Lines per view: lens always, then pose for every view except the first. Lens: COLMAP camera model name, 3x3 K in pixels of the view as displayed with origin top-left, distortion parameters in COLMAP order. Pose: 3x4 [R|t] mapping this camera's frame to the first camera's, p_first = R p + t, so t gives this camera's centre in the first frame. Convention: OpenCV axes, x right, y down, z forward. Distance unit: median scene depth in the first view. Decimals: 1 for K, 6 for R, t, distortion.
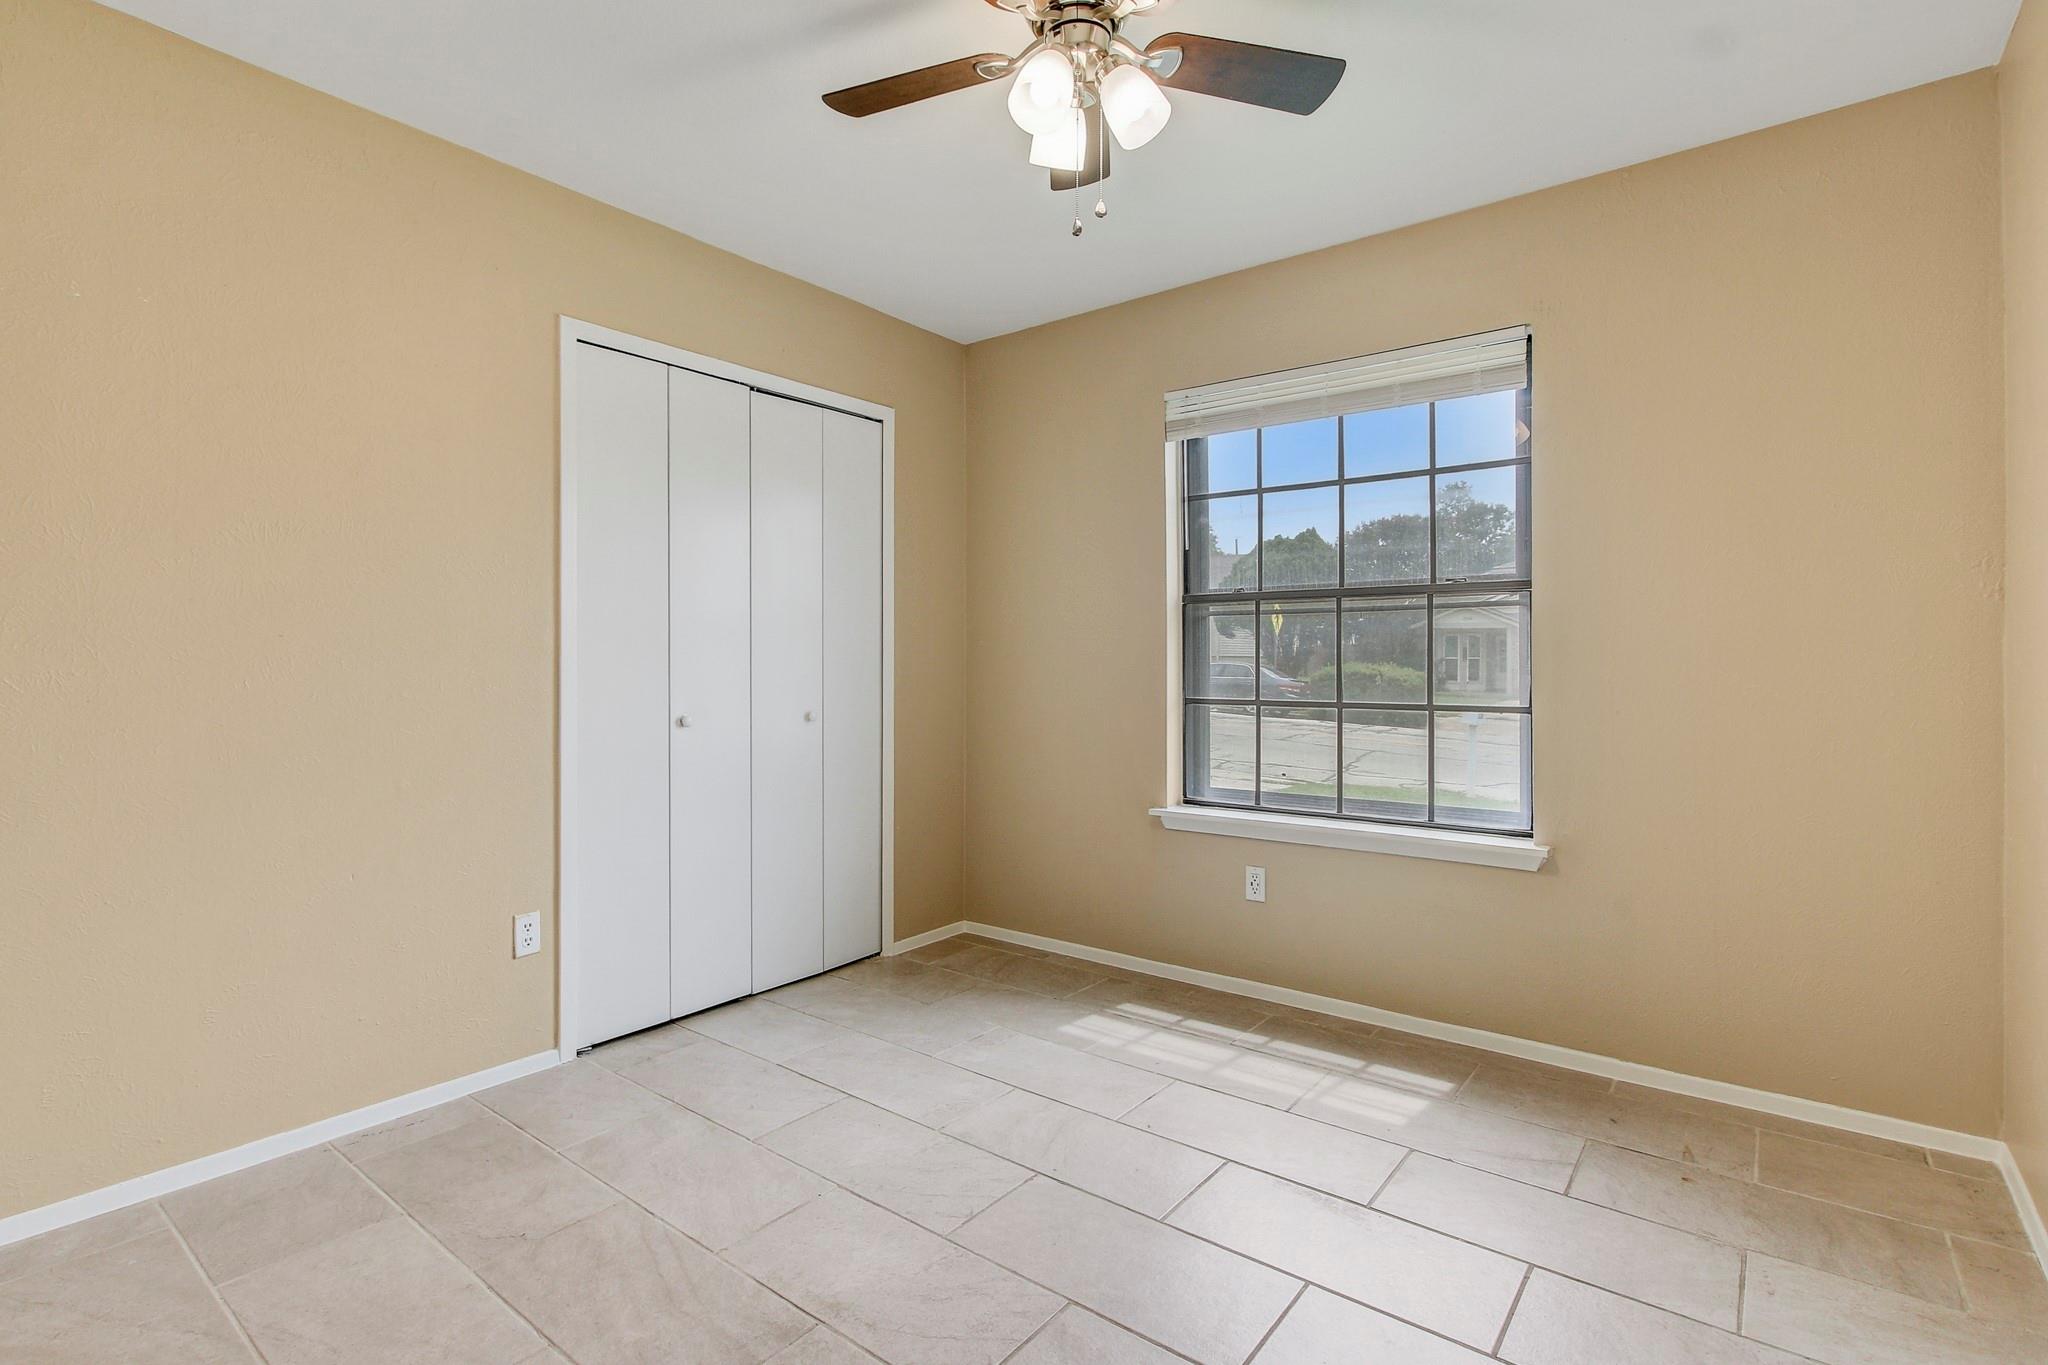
lens RADIAL K [[943.4, 0, 1020.5], [0, 943.4, 685.5], [0, 0, 1]] dist [0.000717, 0.000207]
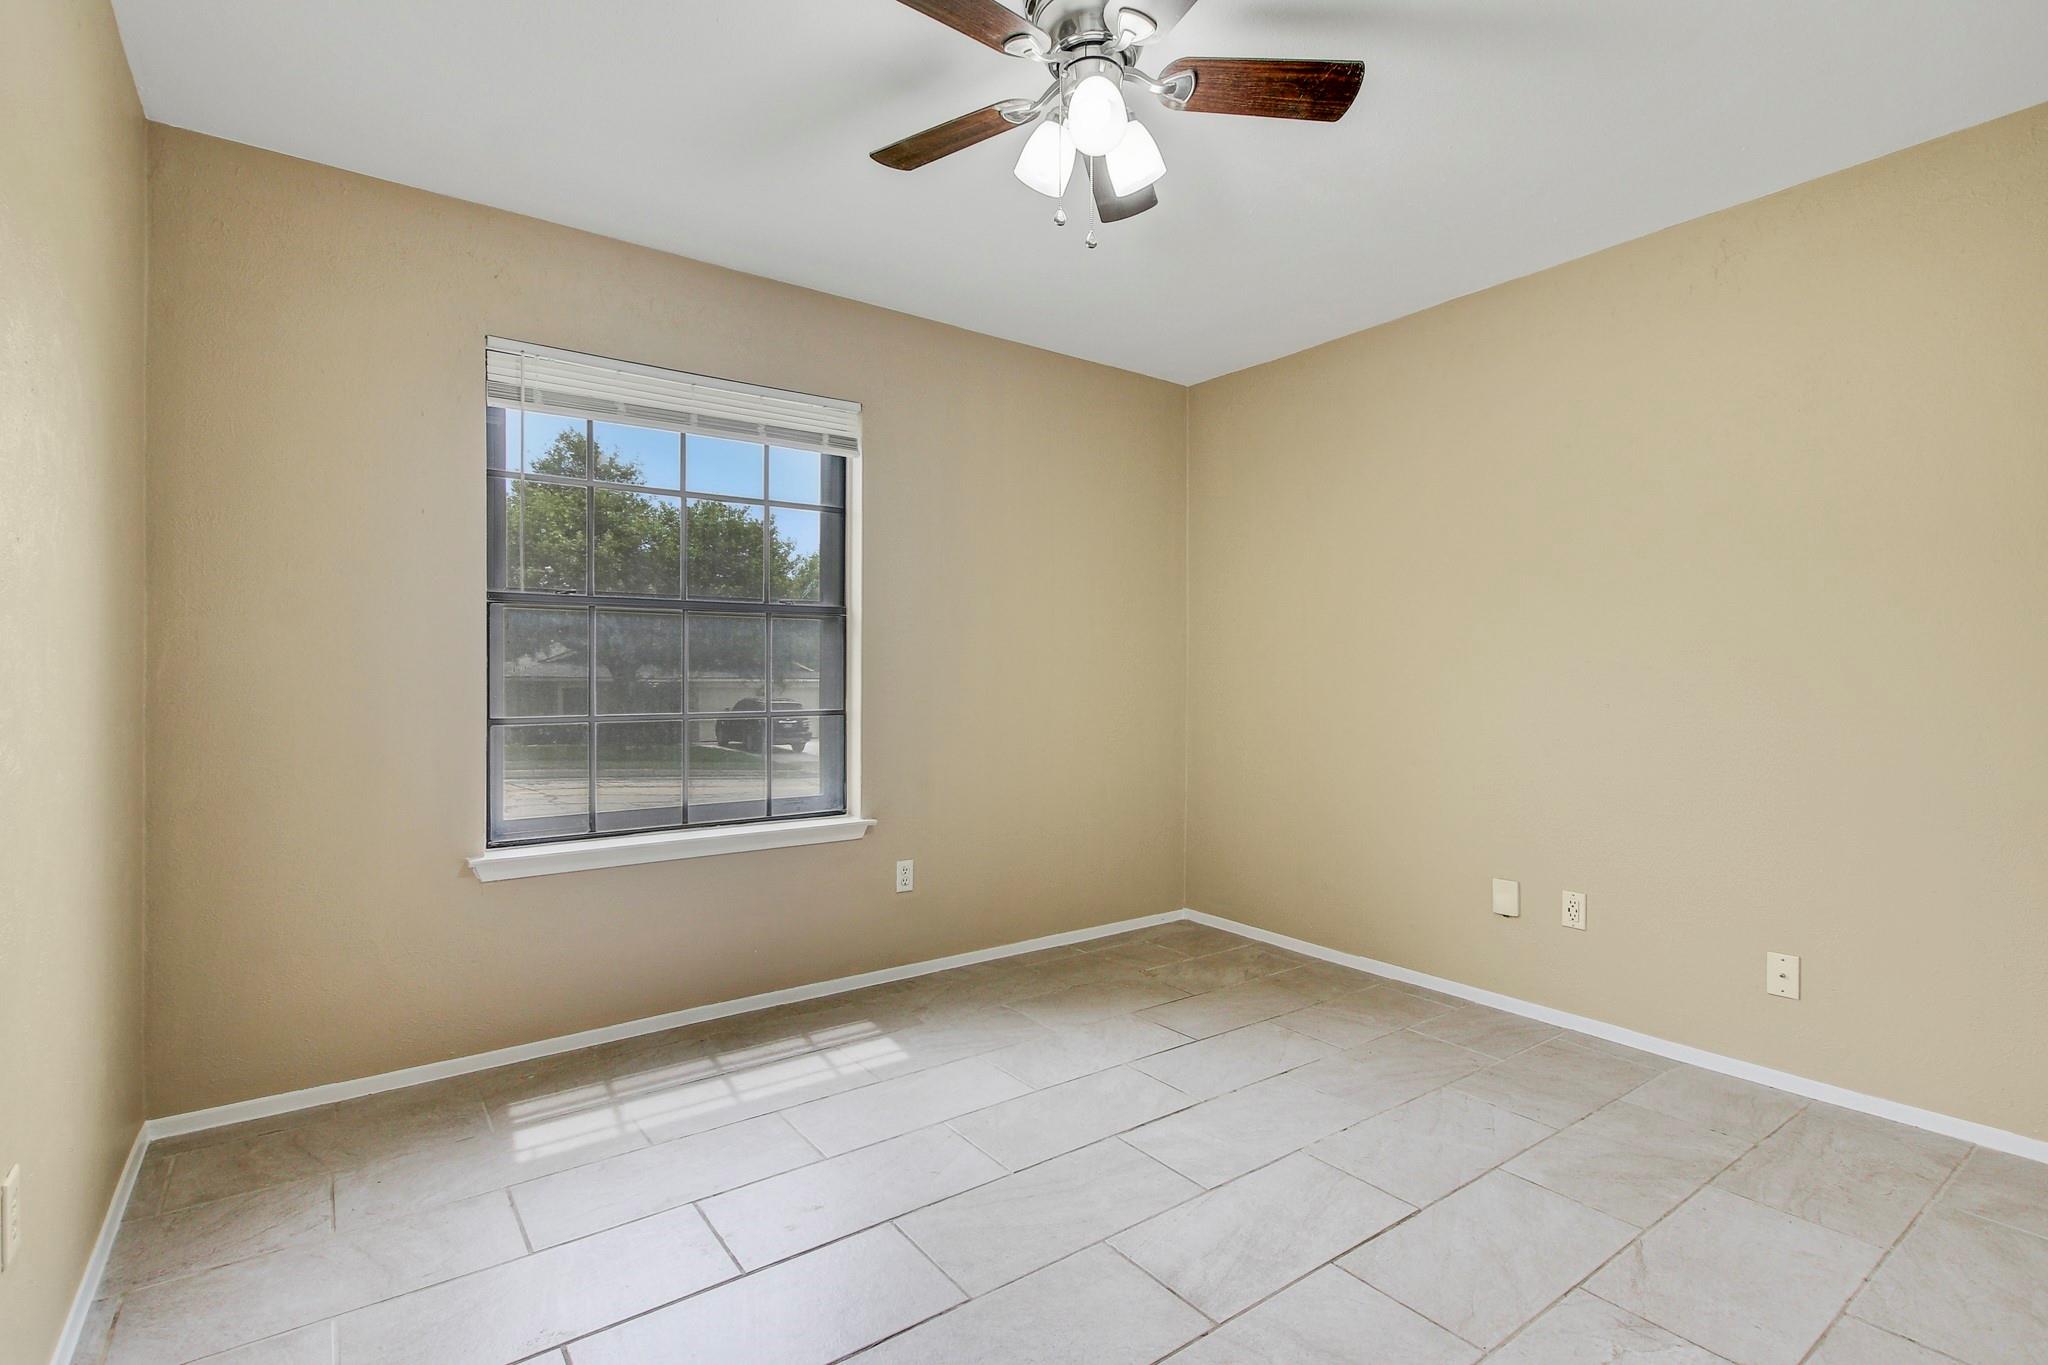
lens RADIAL K [[943.4, 0, 1020.5], [0, 943.4, 685.5], [0, 0, 1]] dist [0.000717, 0.000207]
pose [[0.288225, -0.011655, 0.957492, -0.612552], [0.014539, 0.999864, 0.007794, -0.016077], [-0.957452, 0.011674, 0.288355, 0.437008]]
